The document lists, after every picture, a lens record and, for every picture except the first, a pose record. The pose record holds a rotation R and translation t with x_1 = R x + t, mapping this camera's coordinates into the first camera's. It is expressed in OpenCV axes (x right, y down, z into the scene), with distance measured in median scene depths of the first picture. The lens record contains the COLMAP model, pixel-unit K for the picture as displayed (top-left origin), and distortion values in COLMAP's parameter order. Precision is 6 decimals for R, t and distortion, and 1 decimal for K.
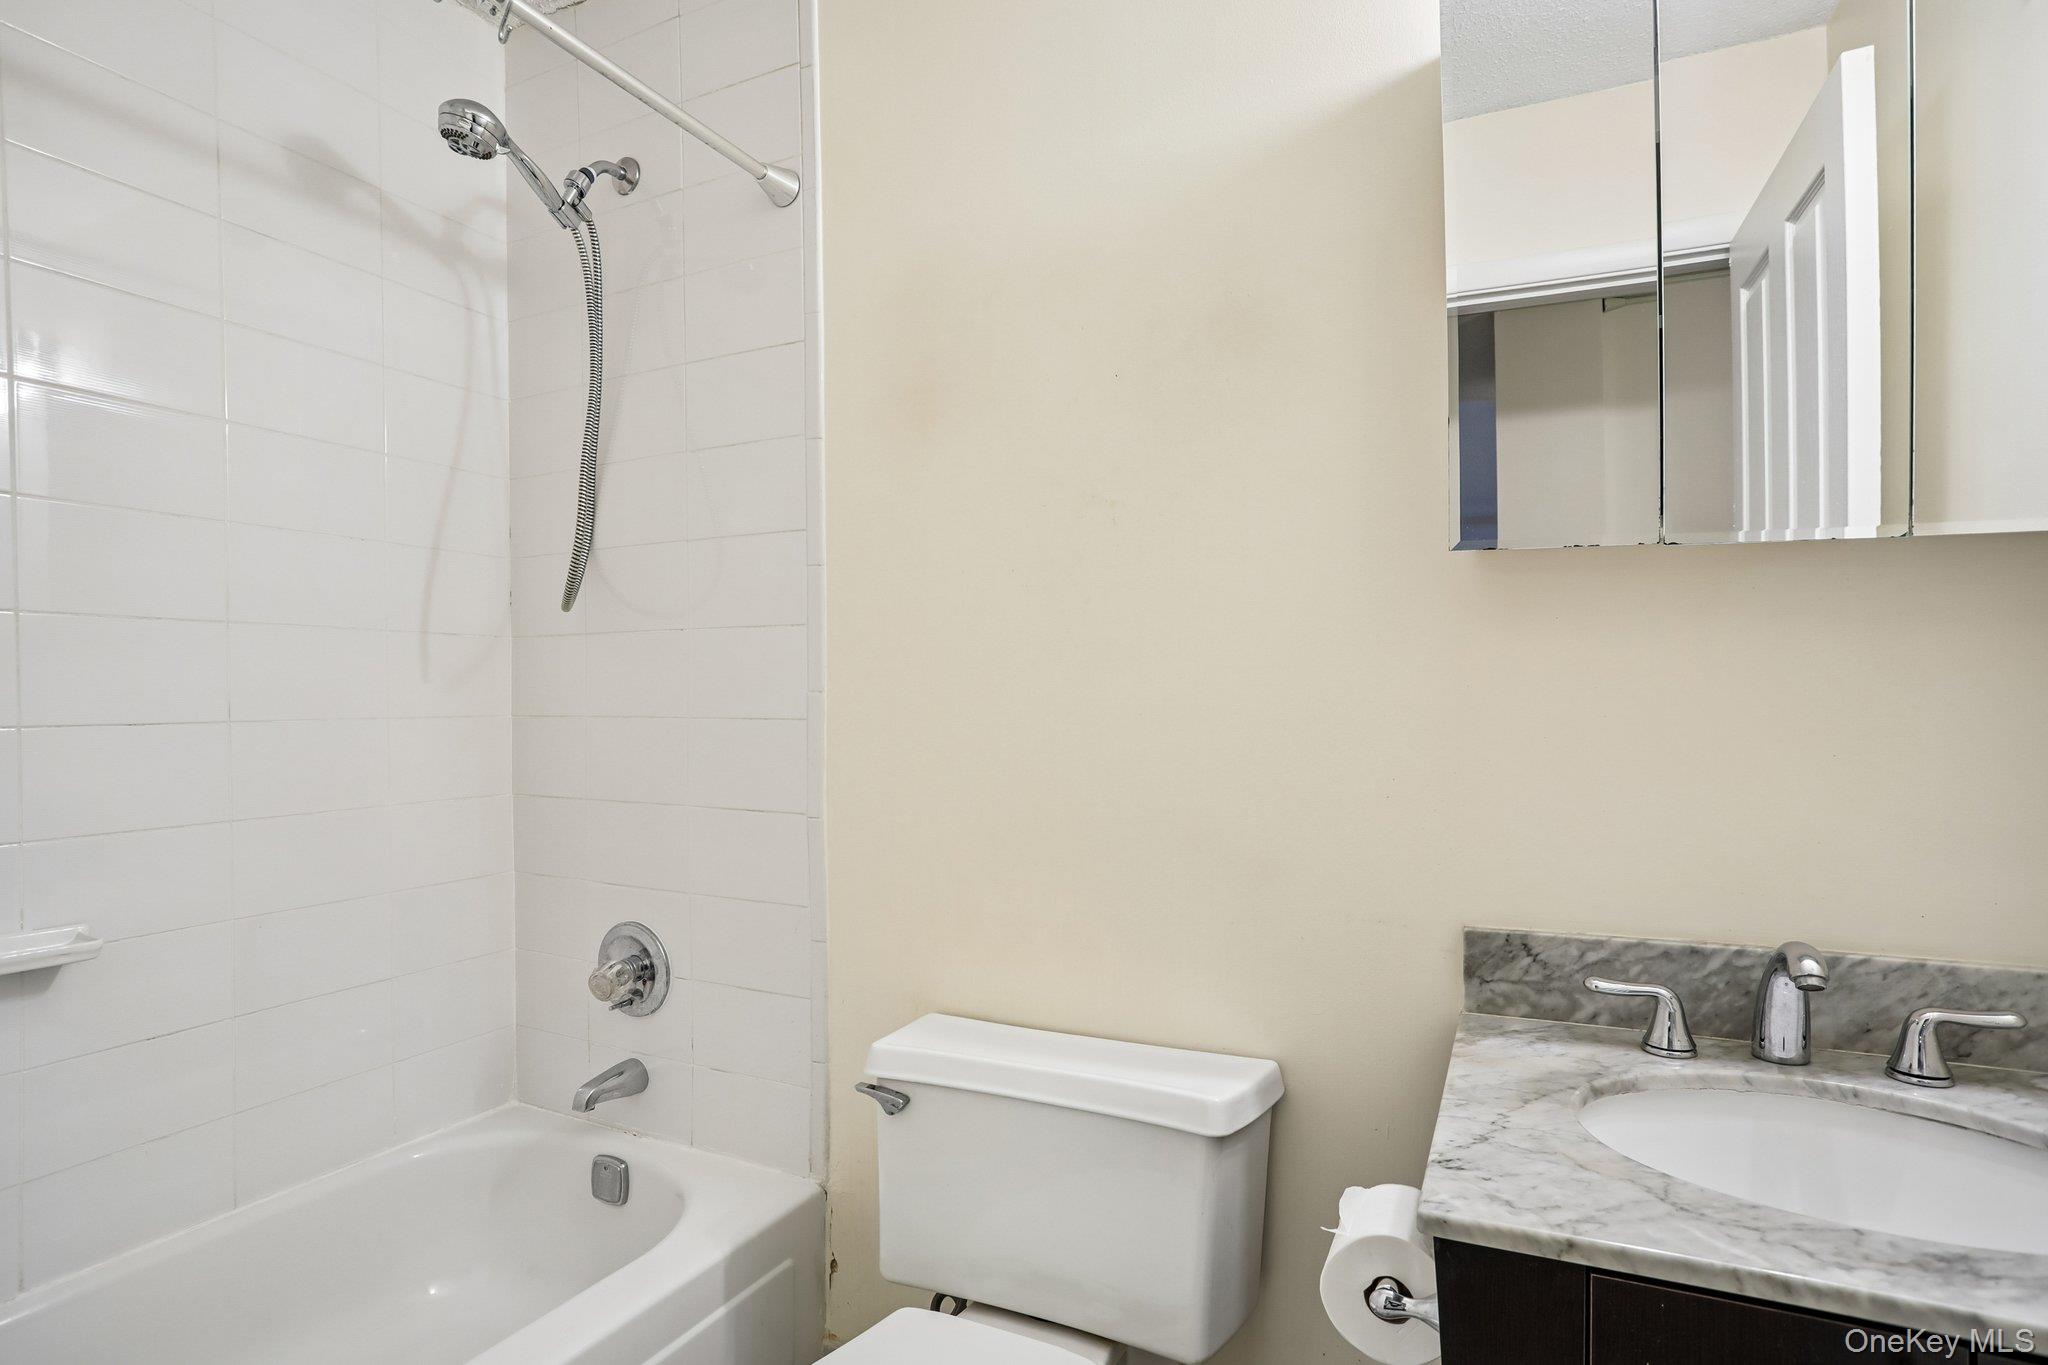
lens RADIAL K [[1039.3, 0, 1024.8], [0, 1039.3, 713.9], [0, 0, 1]] dist [-0.053586, 0.000941]
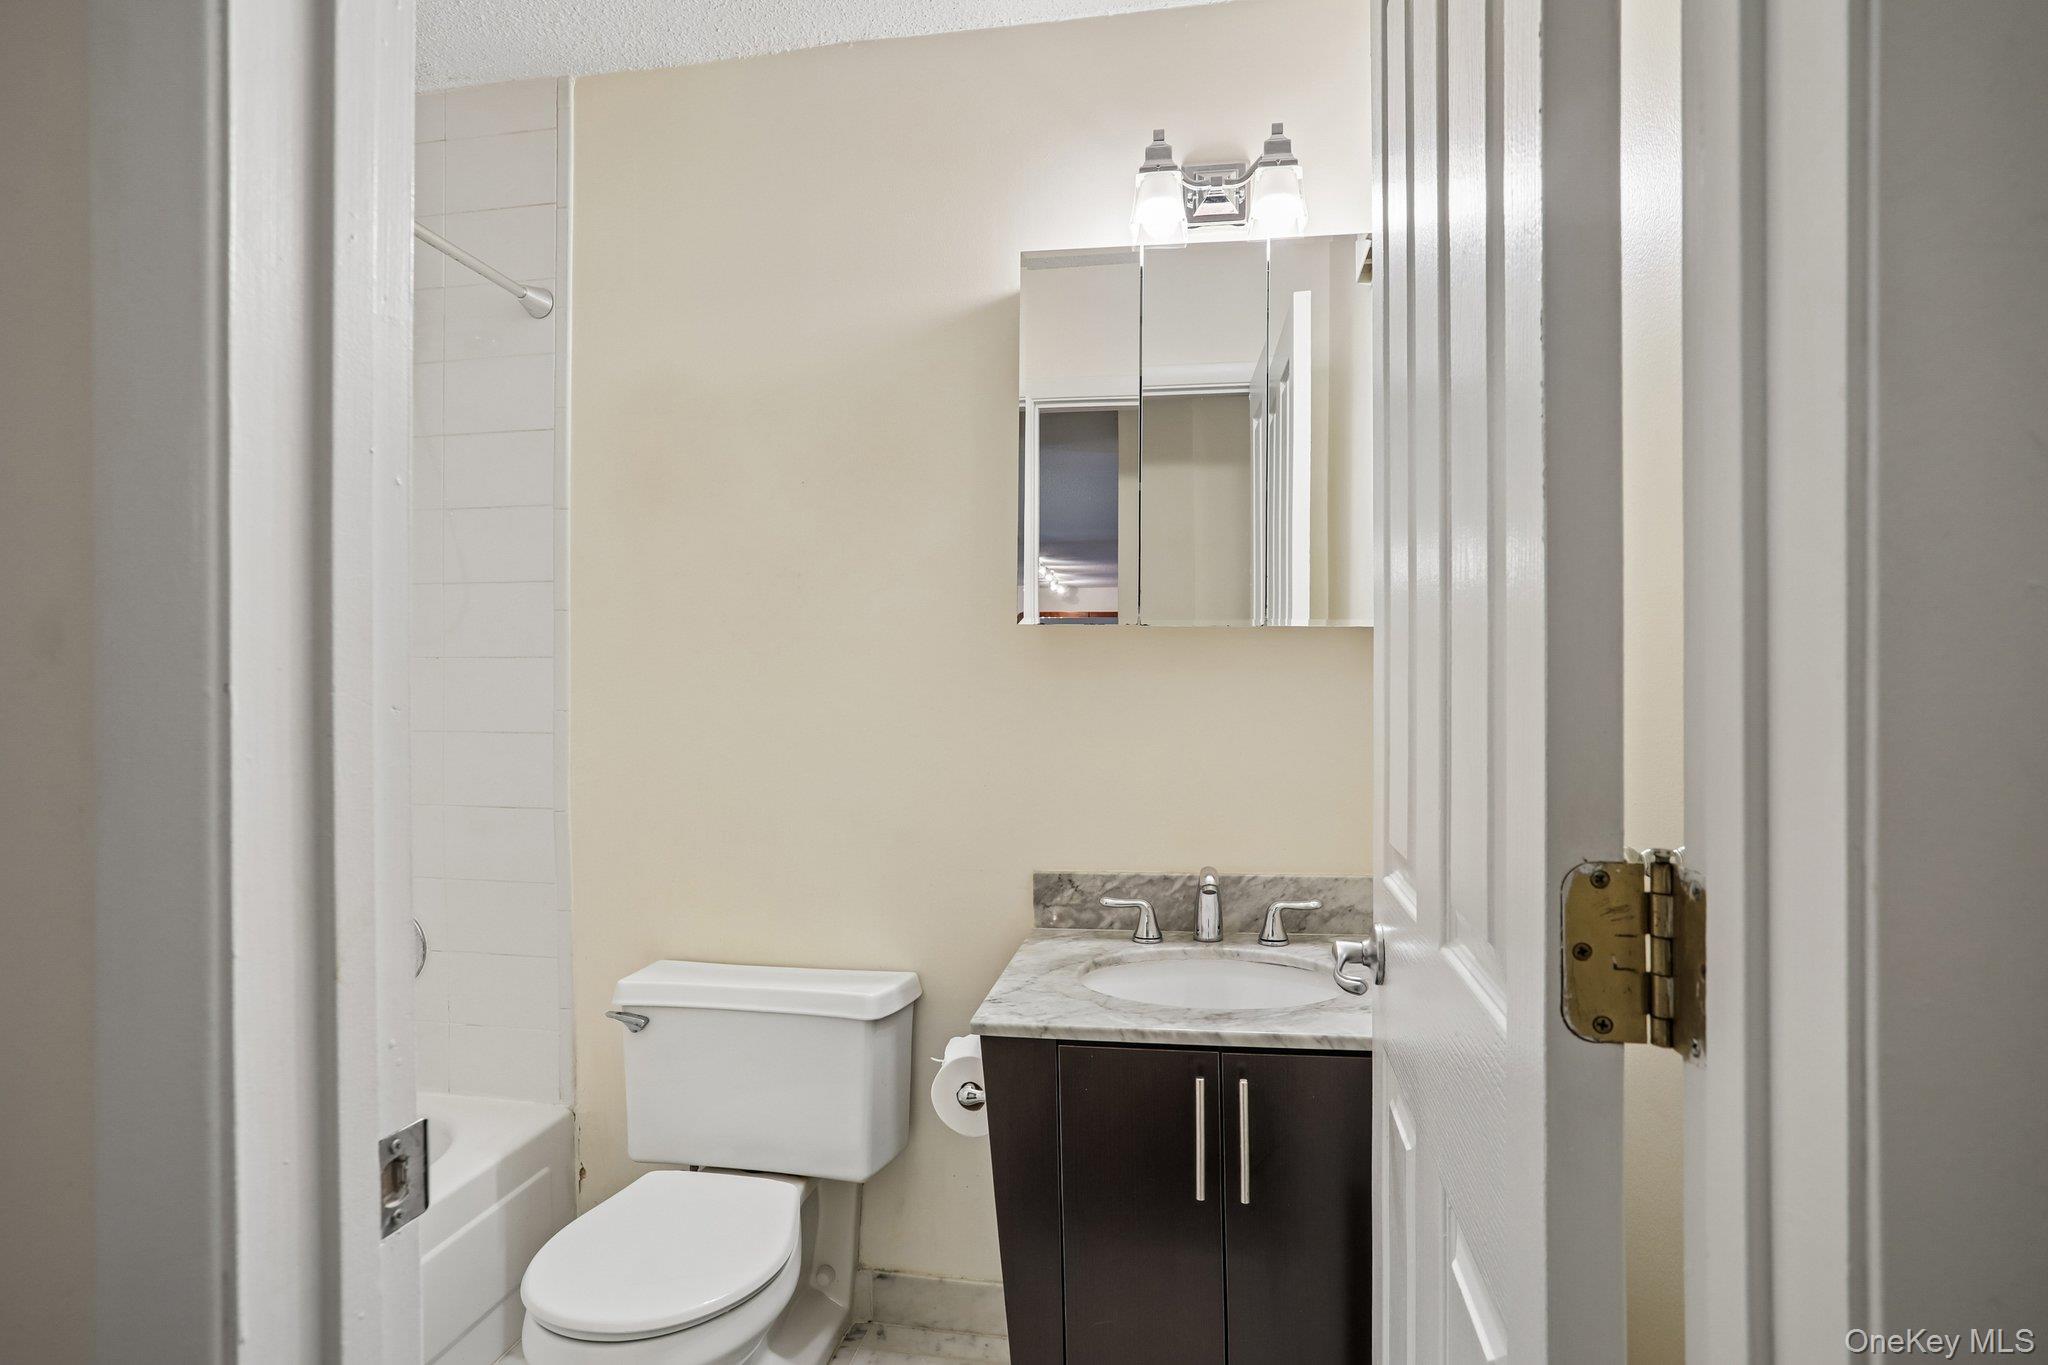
lens RADIAL K [[1072.3, 0, 1024.0], [0, 1072.3, 682.5], [0, 0, 1]] dist [-0.117002, 0.000315]
pose [[0.961379, -0.000847, 0.275226, -0.020275], [0.005039, 0.999882, -0.014528, -0.051127], [-0.275182, 0.015354, 0.961270, -0.546371]]
